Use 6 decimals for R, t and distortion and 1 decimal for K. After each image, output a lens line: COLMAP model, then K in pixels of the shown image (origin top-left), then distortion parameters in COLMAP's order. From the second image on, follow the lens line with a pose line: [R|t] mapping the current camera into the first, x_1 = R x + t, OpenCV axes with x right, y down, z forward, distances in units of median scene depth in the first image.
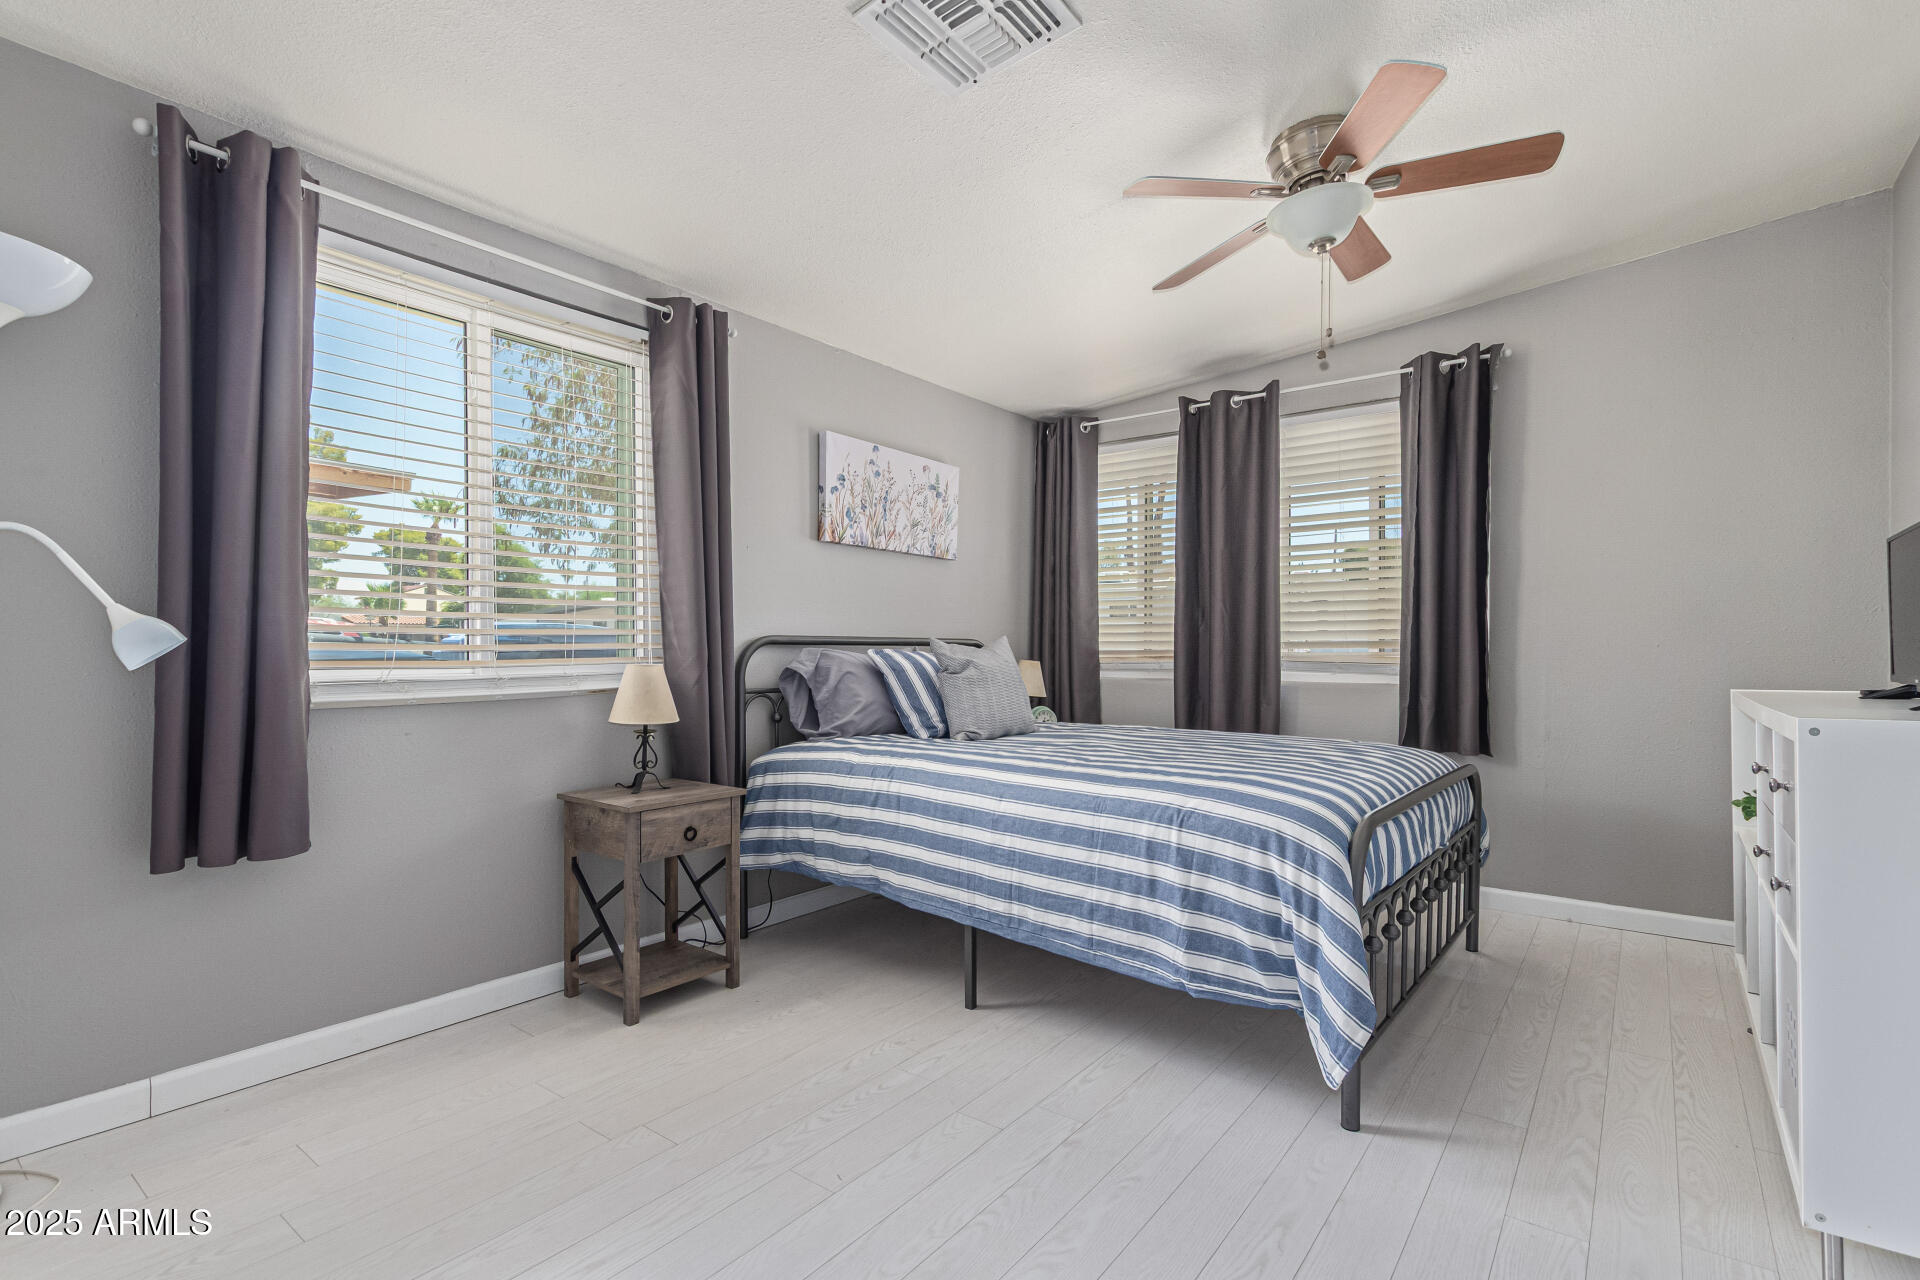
lens RADIAL K [[905.4, 0, 957.8], [0, 905.4, 647.2], [0, 0, 1]] dist [-0.000500, -0.000125]
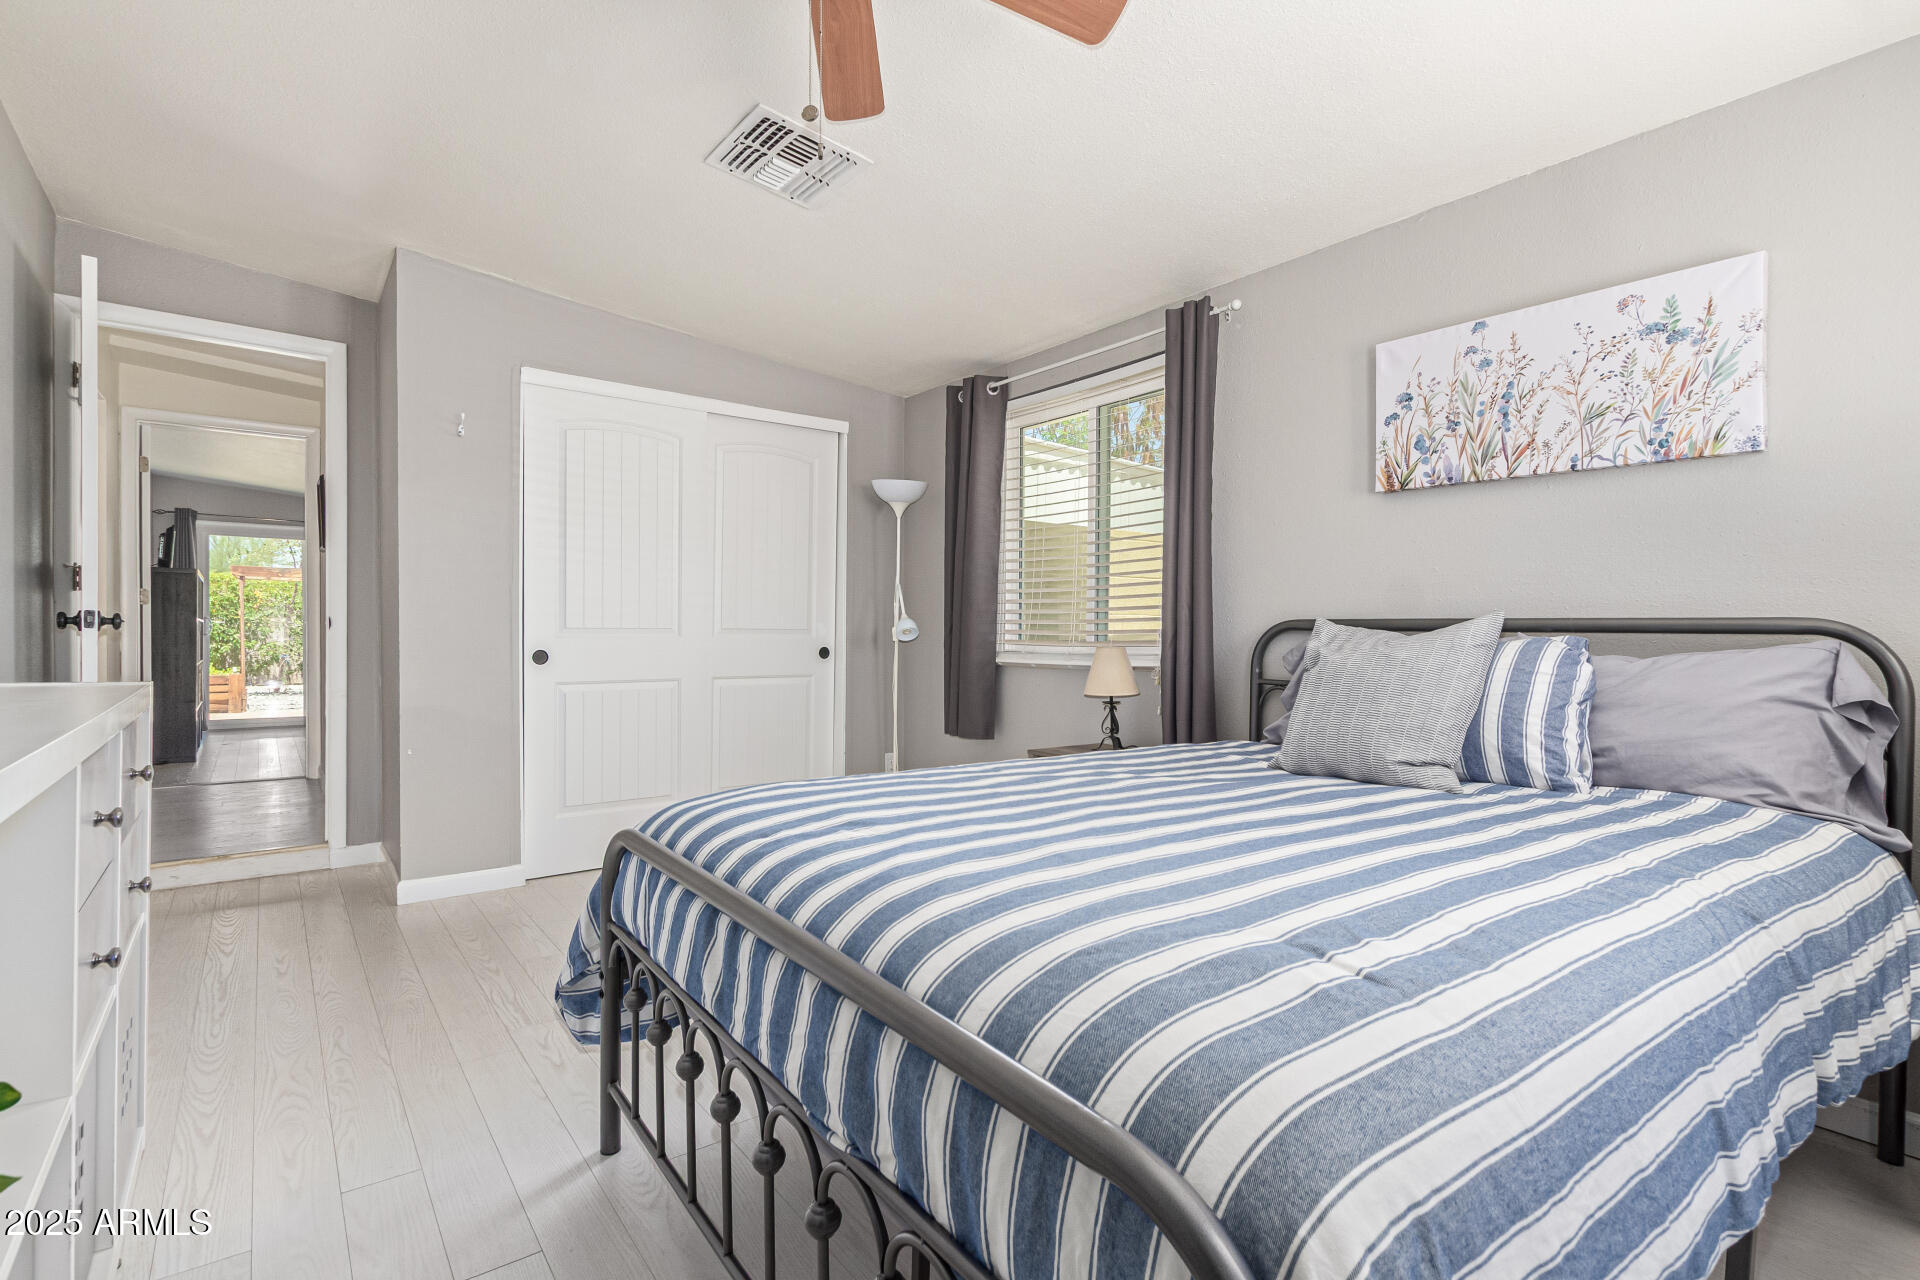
lens RADIAL K [[905.4, 0, 956.0], [0, 905.4, 636.7], [0, 0, 1]] dist [-0.000500, -0.000125]
pose [[-0.266204, -0.001419, -0.963916, 0.627678], [-0.008615, 0.999962, 0.000907, 0.004215], [0.963878, 0.008546, -0.266207, 0.811398]]
